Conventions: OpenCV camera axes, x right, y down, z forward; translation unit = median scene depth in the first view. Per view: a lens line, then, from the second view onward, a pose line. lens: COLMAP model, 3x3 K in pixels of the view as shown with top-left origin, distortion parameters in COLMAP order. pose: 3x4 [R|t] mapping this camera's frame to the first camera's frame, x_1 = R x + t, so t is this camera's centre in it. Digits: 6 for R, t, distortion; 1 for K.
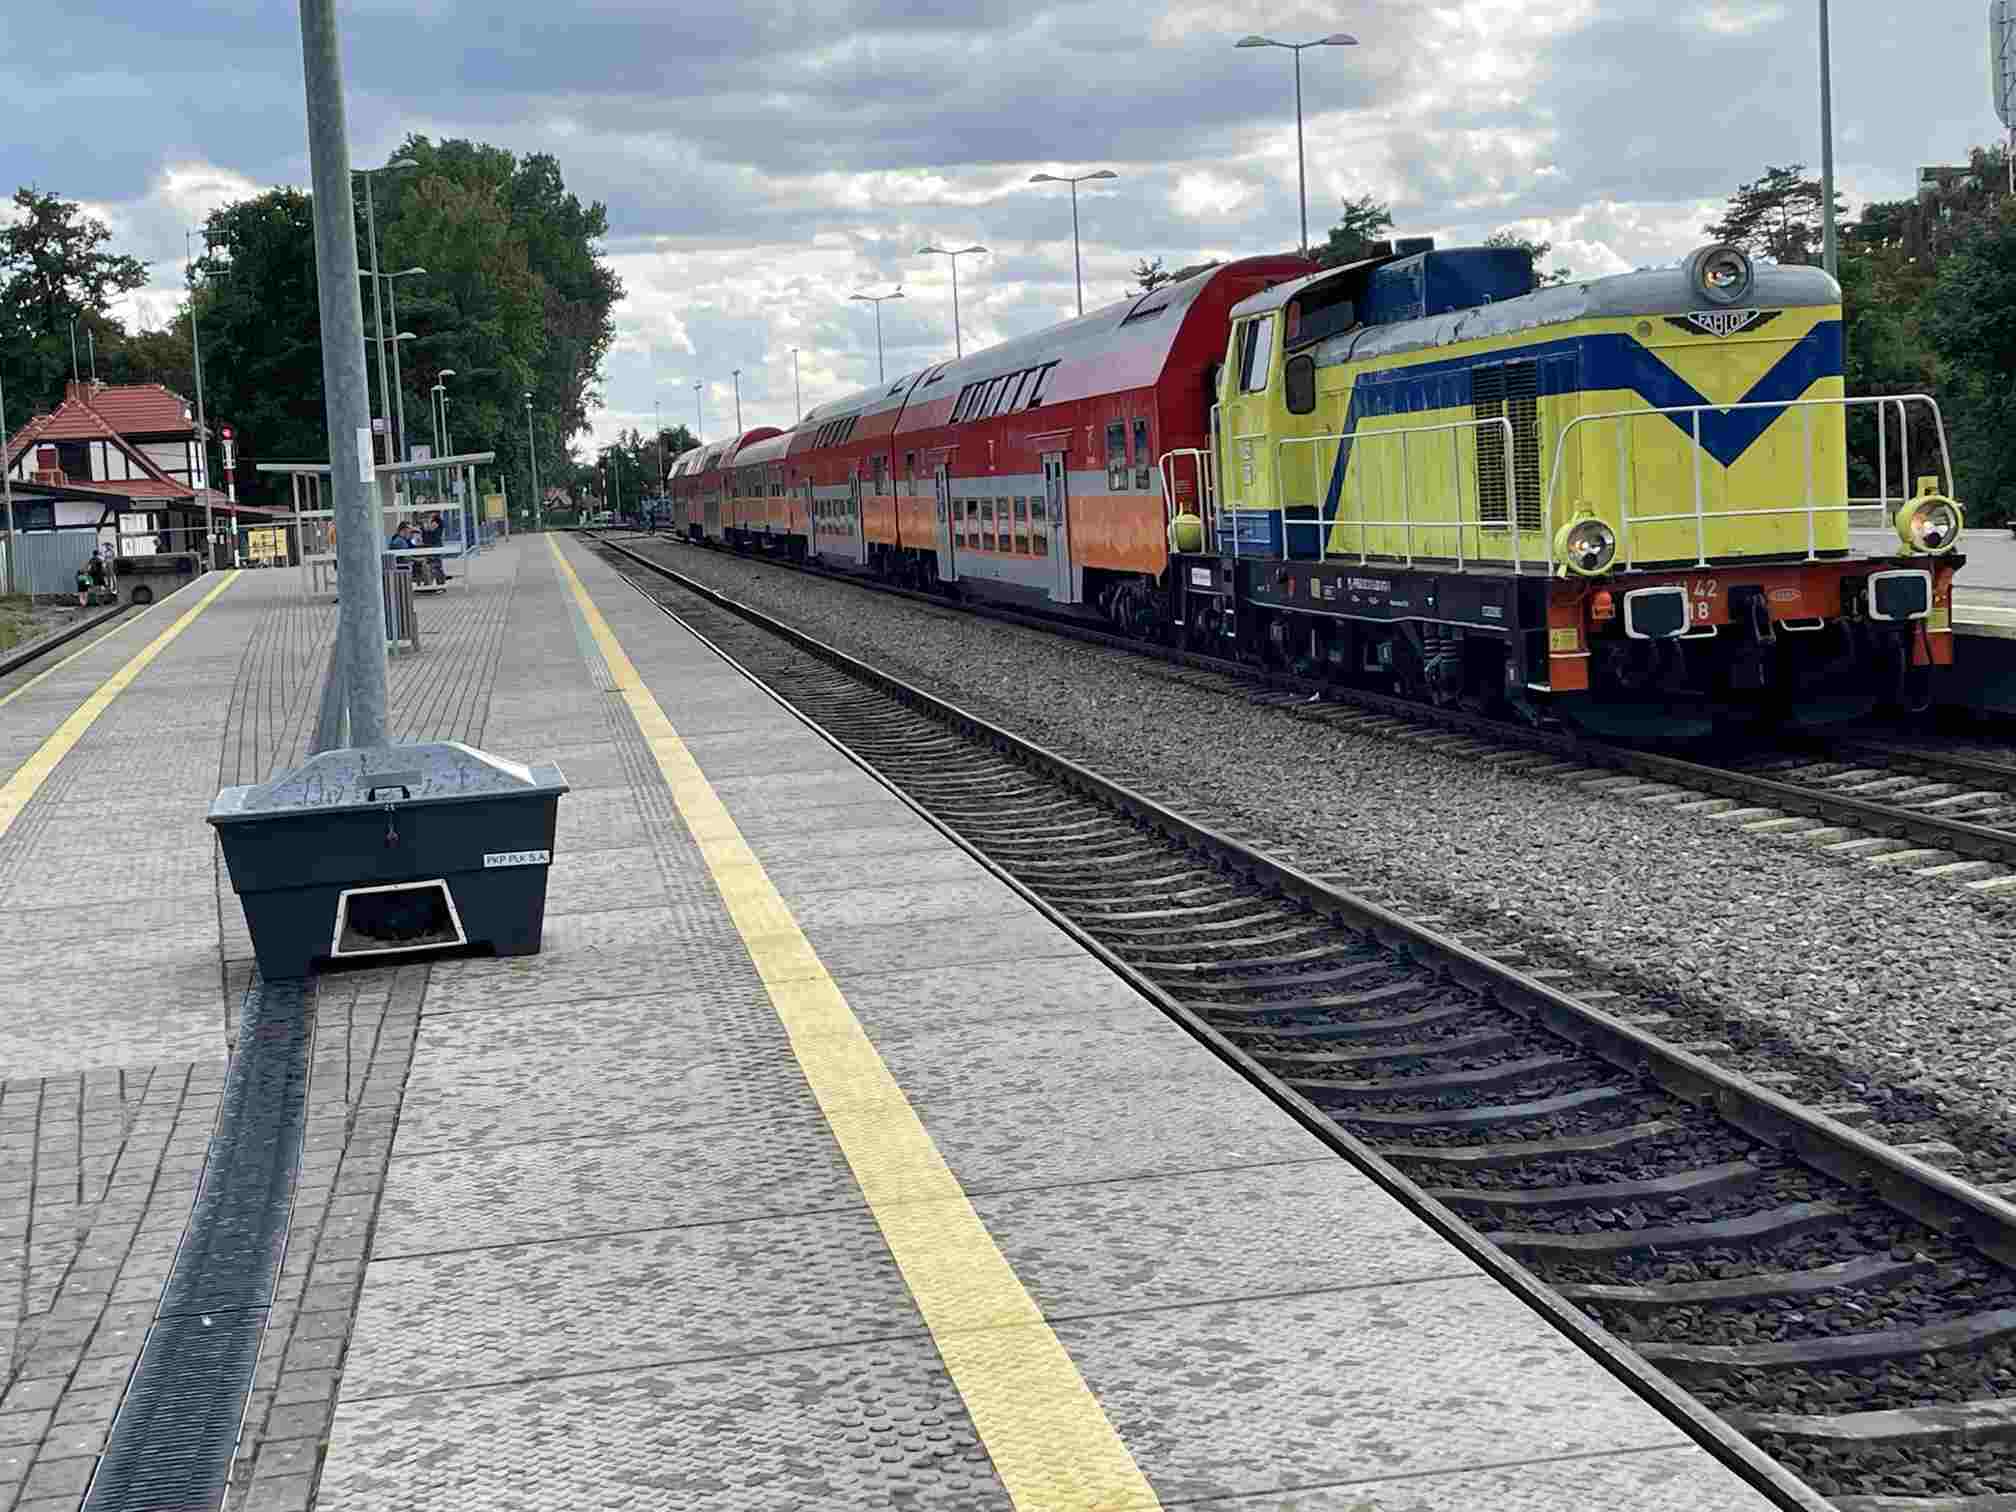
lens RADIAL K [[3106.3, 0, 1012.2], [0, 3106.3, 710.9], [0, 0, 1]] dist [0.167975, -0.477582]
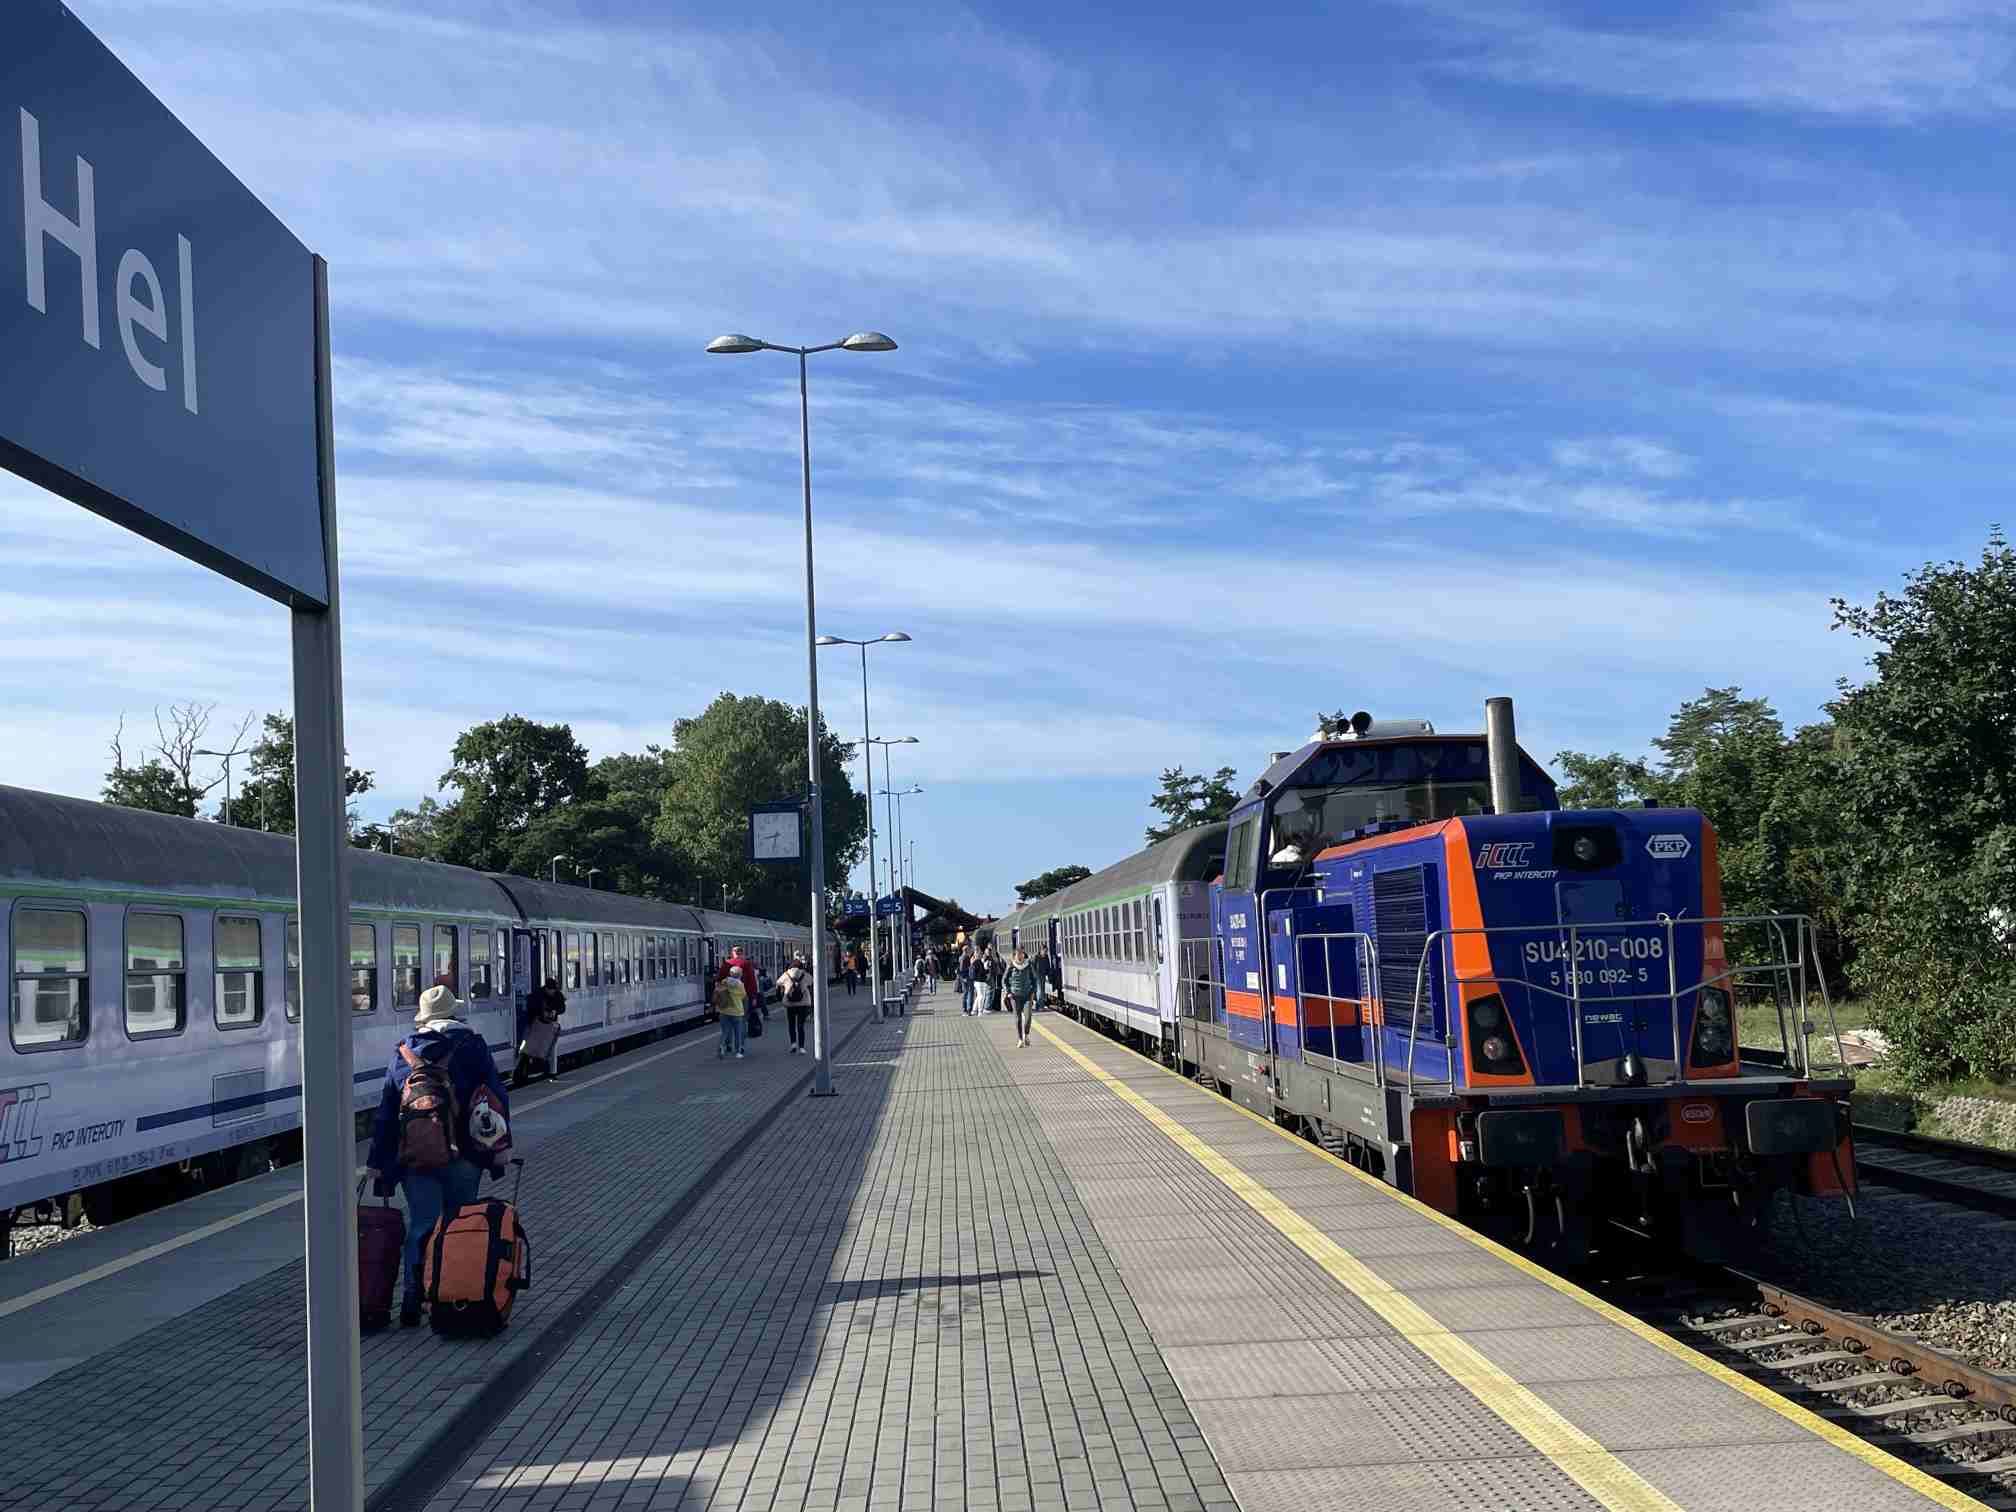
lens RADIAL K [[1984.7, 0, 1008.0], [0, 1984.7, 756.0], [0, 0, 1]] dist [0.132810, -0.241311]
pose [[0.992654, -0.001142, -0.120981, 0.374154], [-0.018384, 0.986920, -0.160159, -0.130558], [0.119582, 0.161207, 0.979649, 1.251028]]
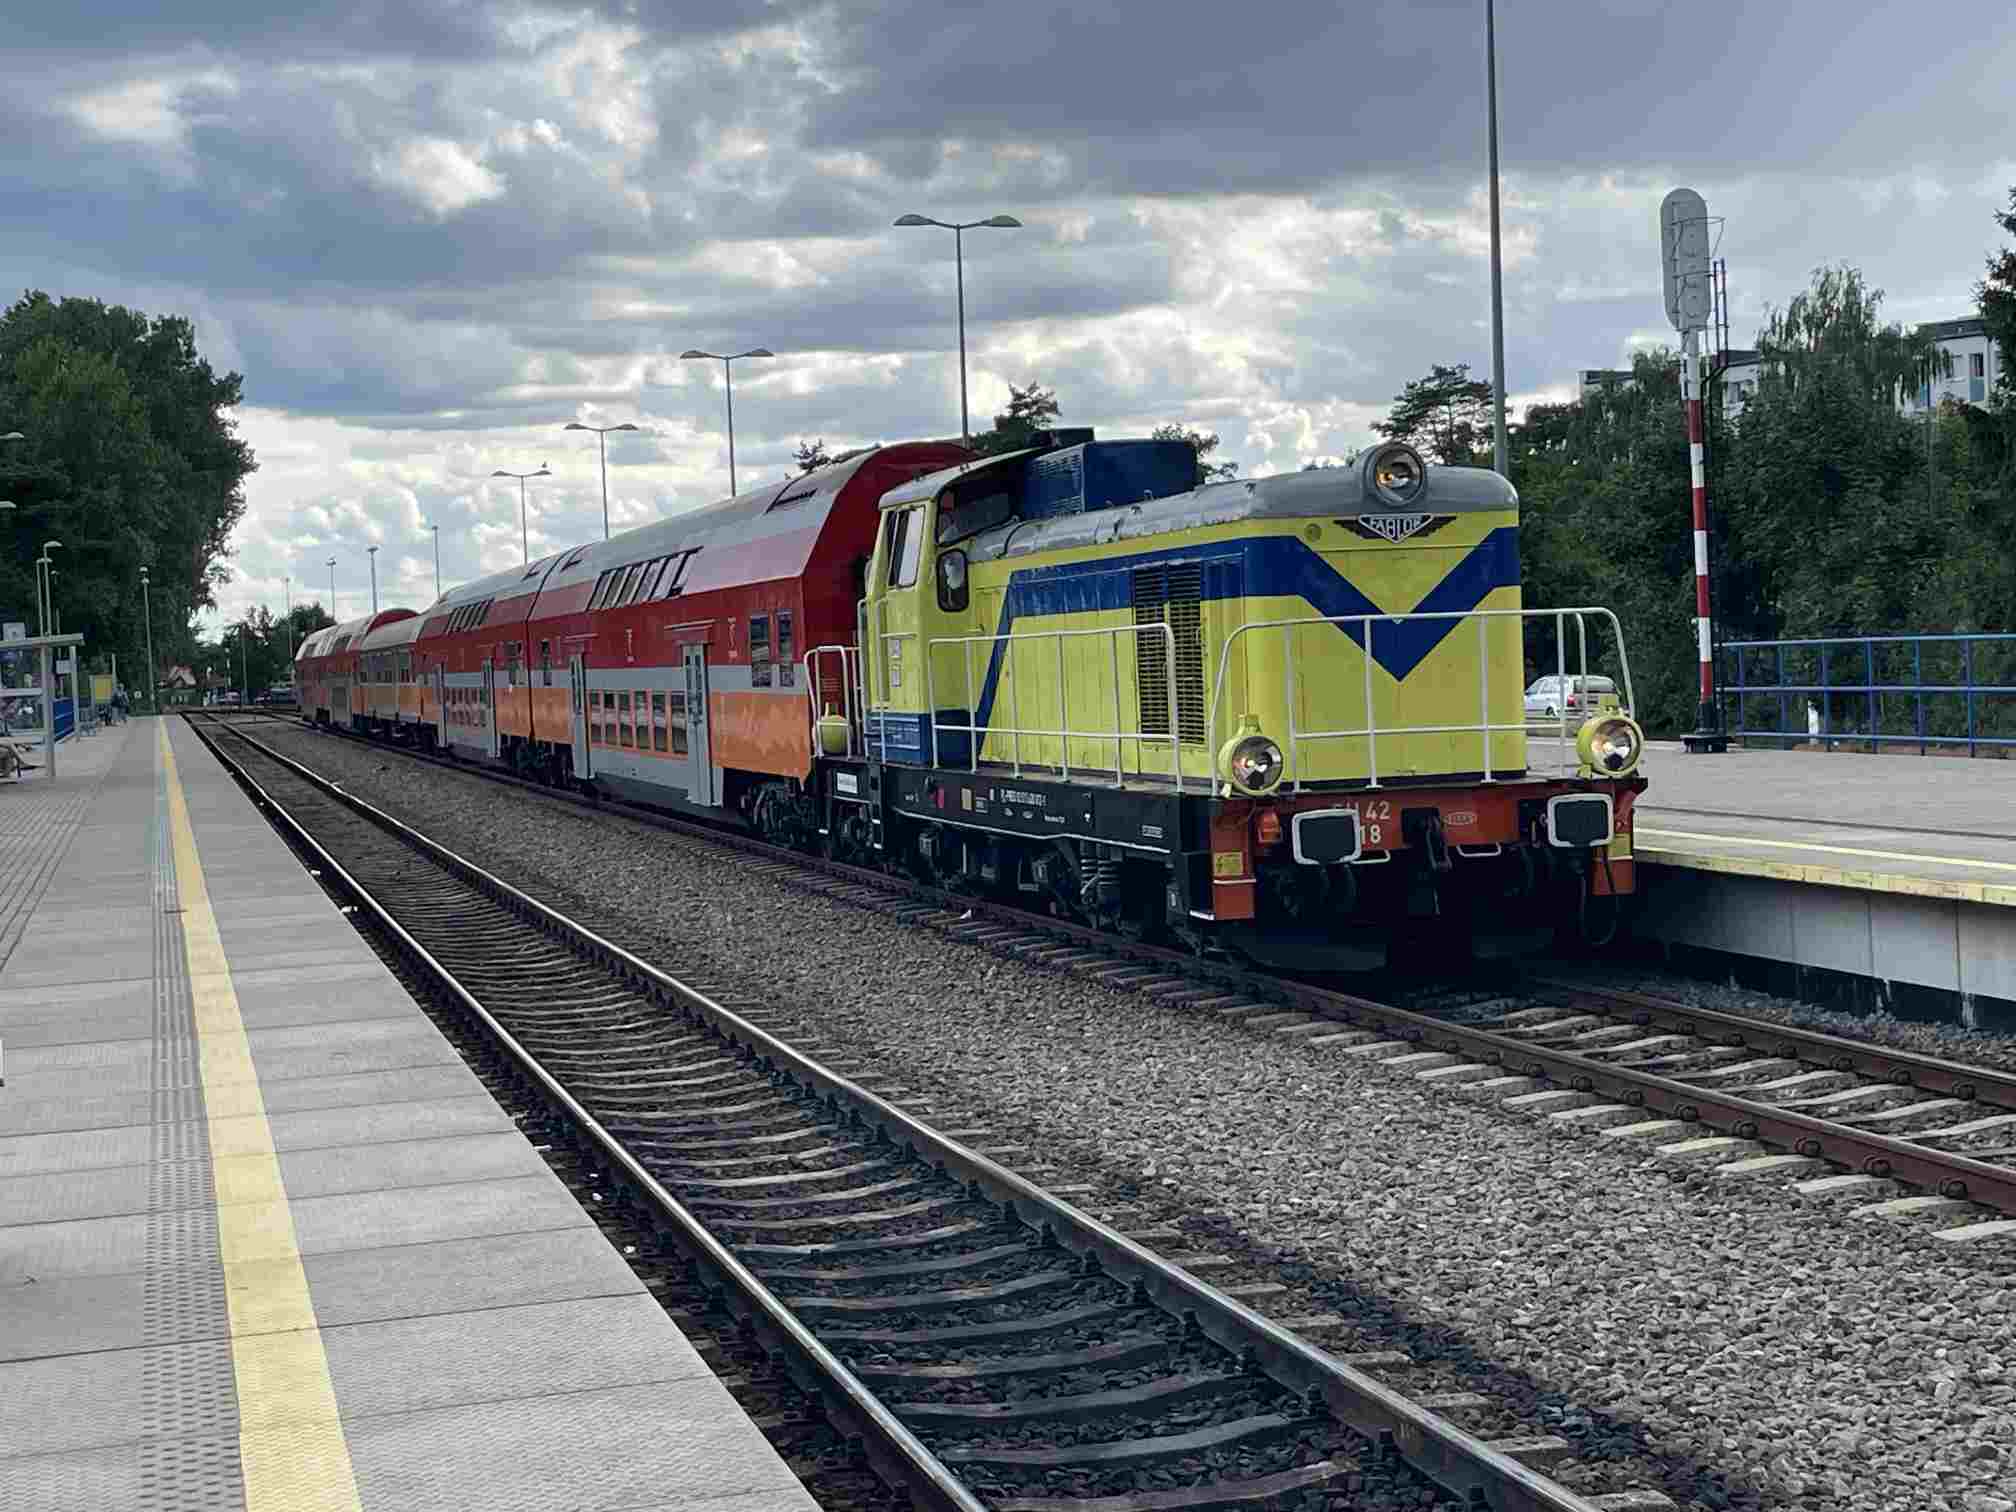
lens RADIAL K [[3198.6, 0, 1008.0], [0, 3198.6, 756.0], [0, 0, 1]] dist [0.135813, -0.147888]
pose [[0.994452, 0.012081, 0.104492, 0.011913], [-0.007247, 0.998891, -0.046522, -0.009700], [-0.104938, 0.045507, 0.993437, 0.061243]]
